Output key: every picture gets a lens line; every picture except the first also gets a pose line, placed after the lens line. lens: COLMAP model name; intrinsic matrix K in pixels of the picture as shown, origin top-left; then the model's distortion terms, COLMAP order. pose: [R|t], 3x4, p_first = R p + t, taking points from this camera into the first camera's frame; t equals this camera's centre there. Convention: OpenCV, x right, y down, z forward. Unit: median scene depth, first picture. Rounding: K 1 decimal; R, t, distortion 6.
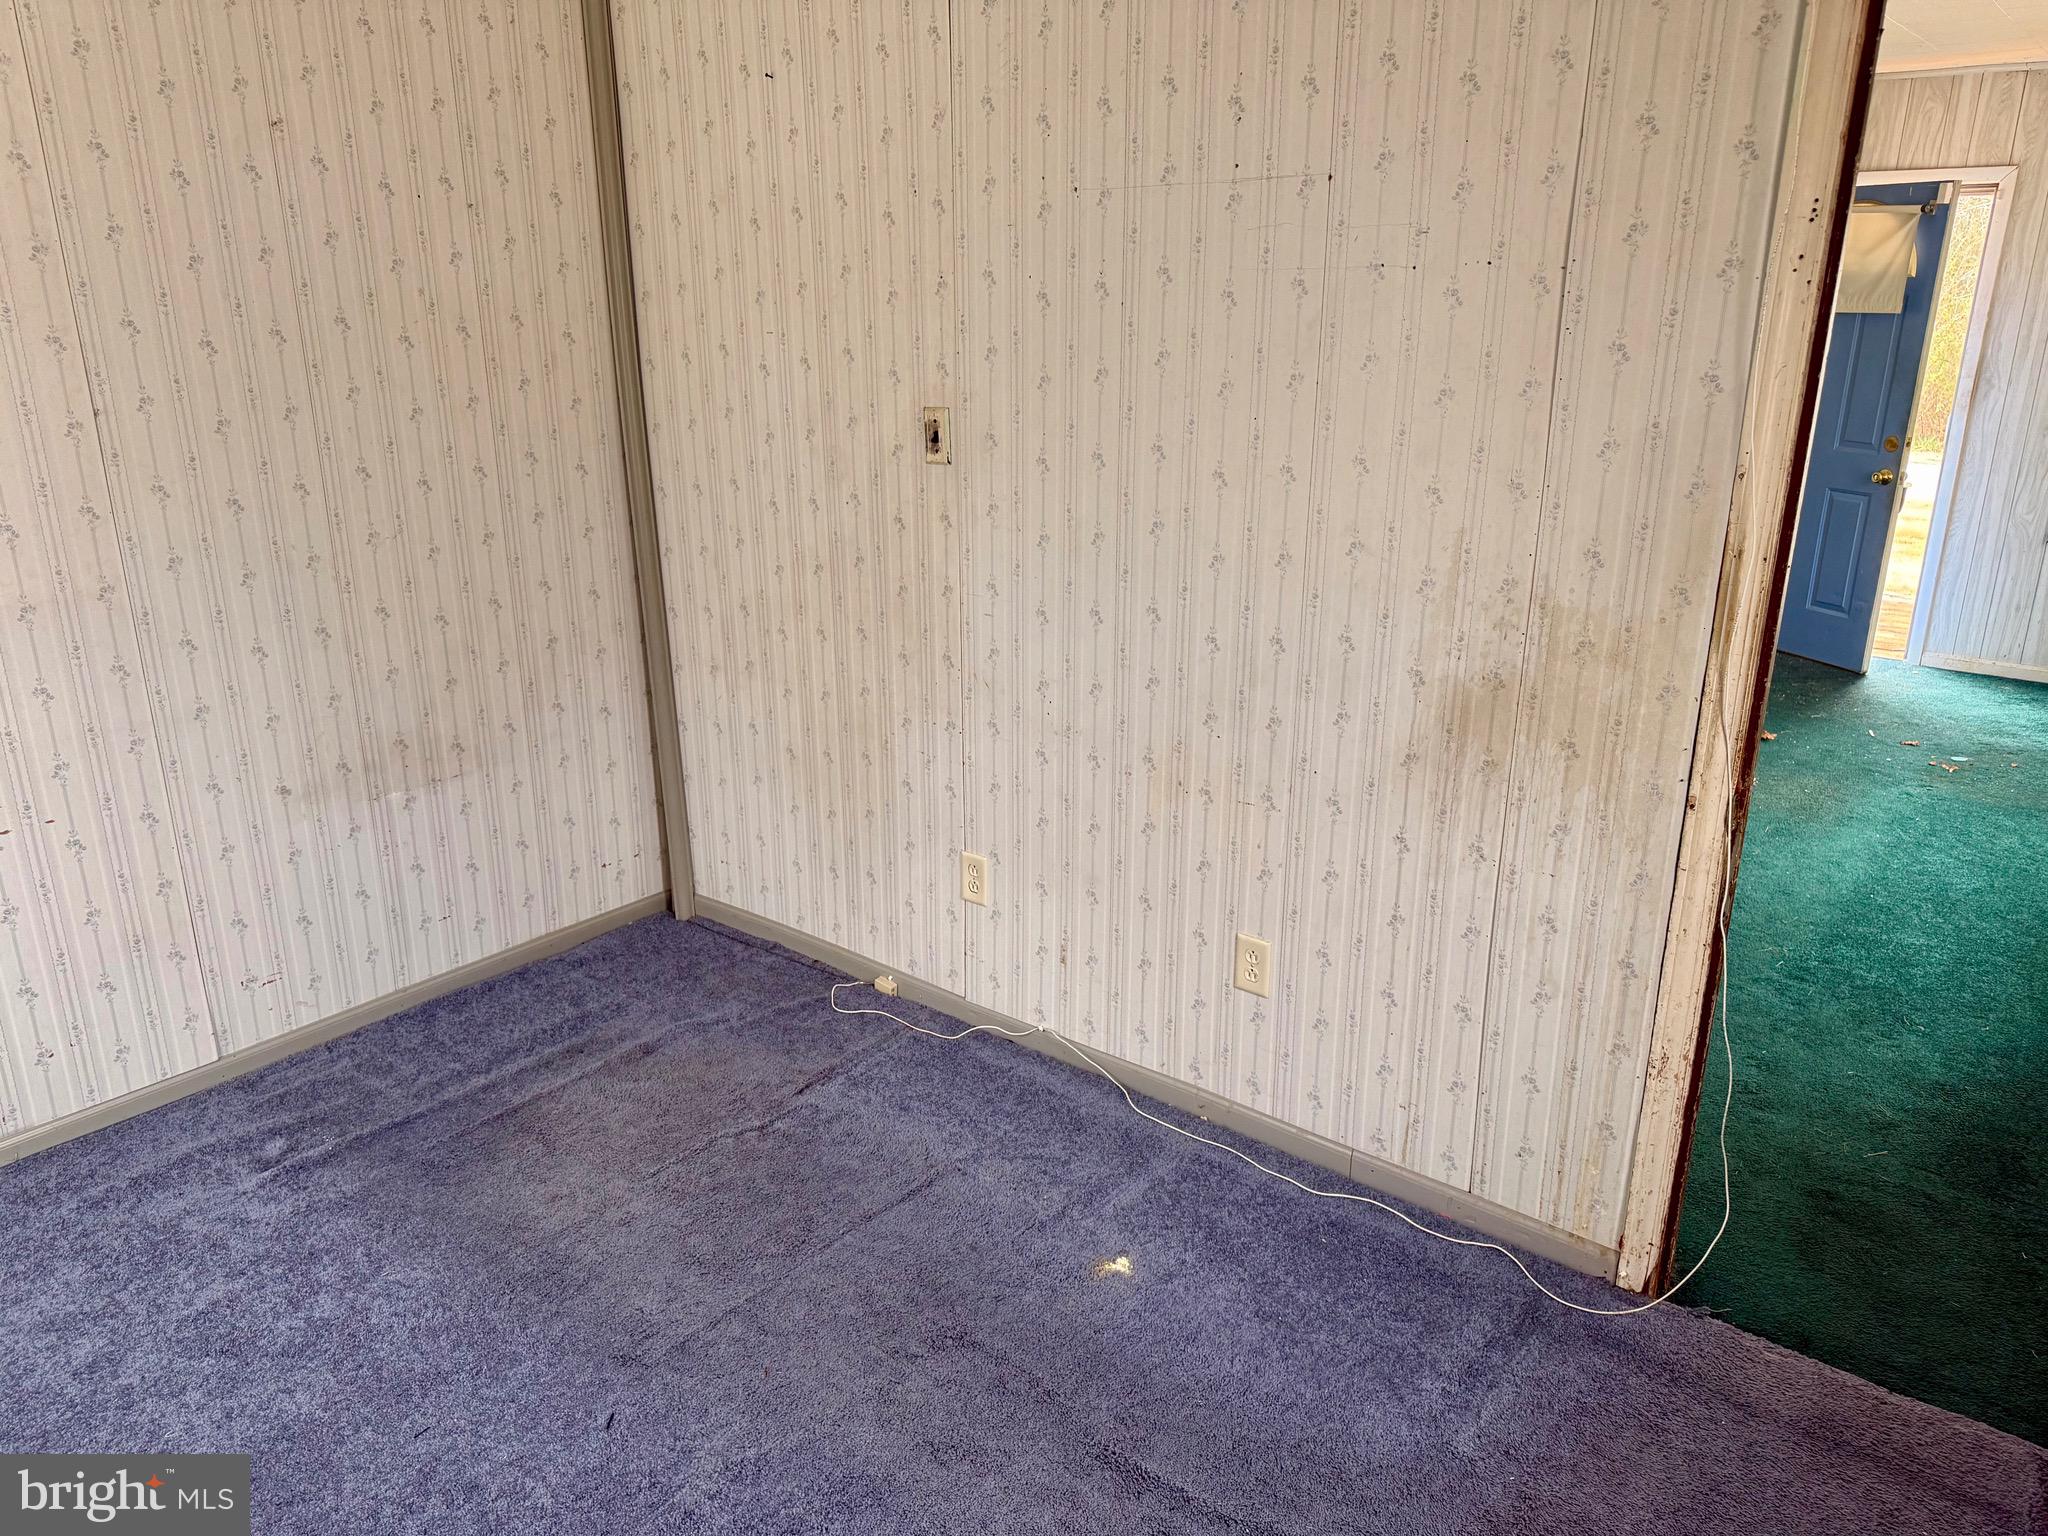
lens RADIAL K [[1442.7, 0, 1020.9], [0, 1442.7, 761.4], [0, 0, 1]] dist [0.089160, -0.134744]
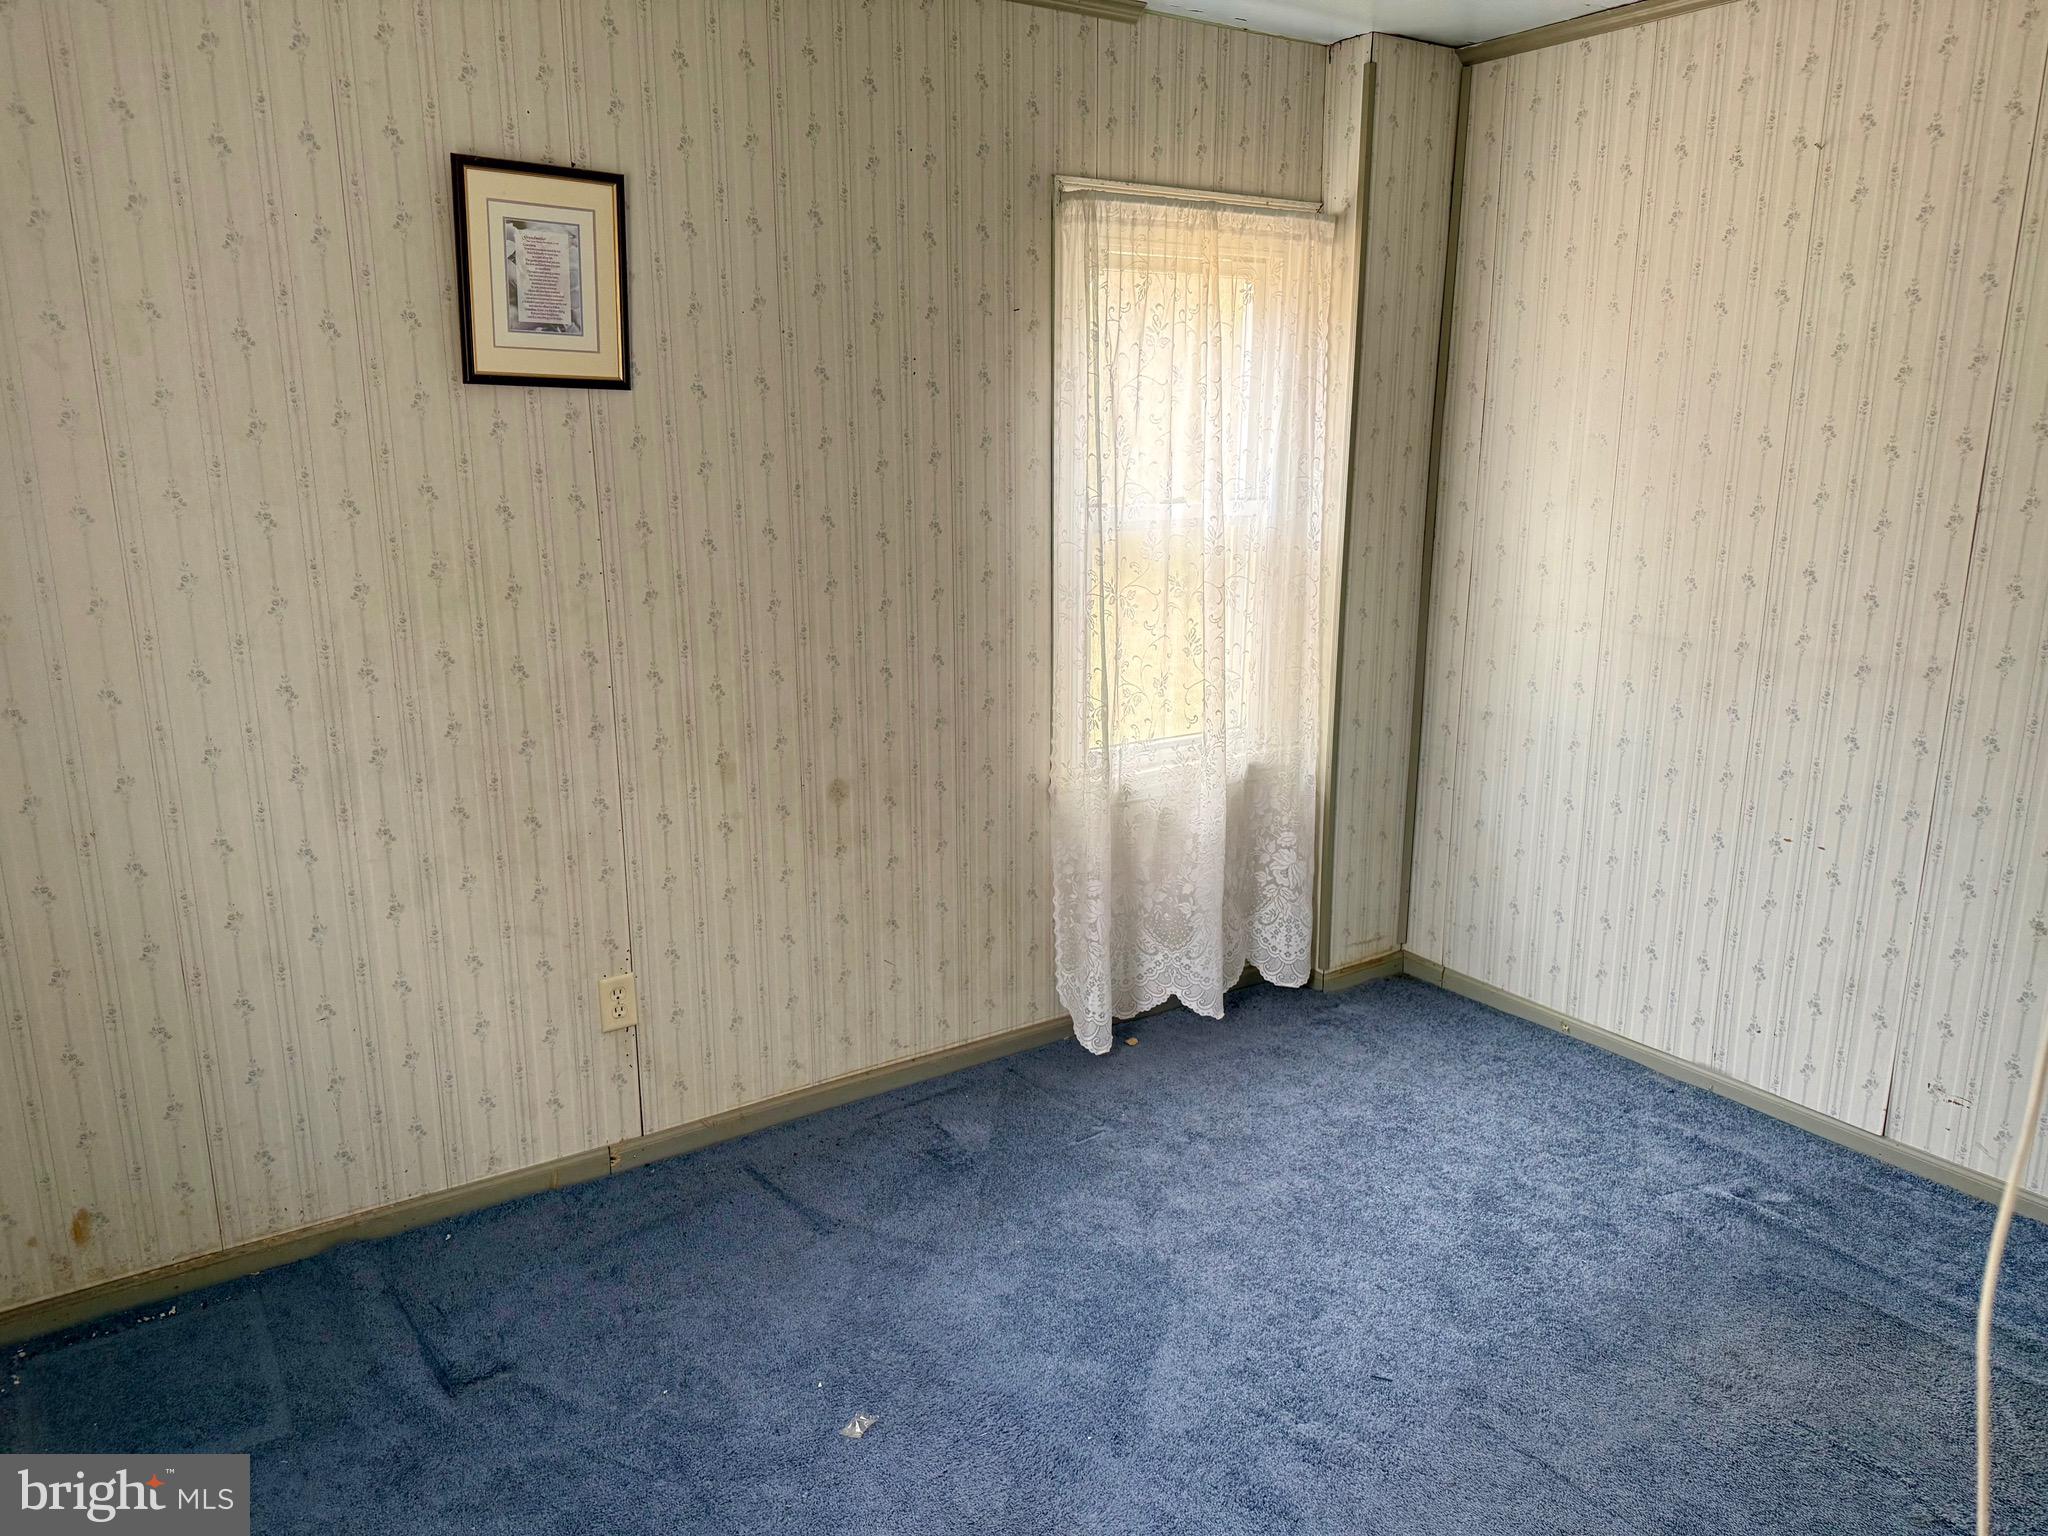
lens RADIAL K [[1477.0, 0, 1024.0], [0, 1477.0, 768.0], [0, 0, 1]] dist [-0.007768, -0.002458]
pose [[-0.304790, 0.211107, -0.928729, 0.571365], [-0.292491, 0.907257, 0.302216, -0.176083], [0.906395, 0.363757, -0.214776, 0.627802]]
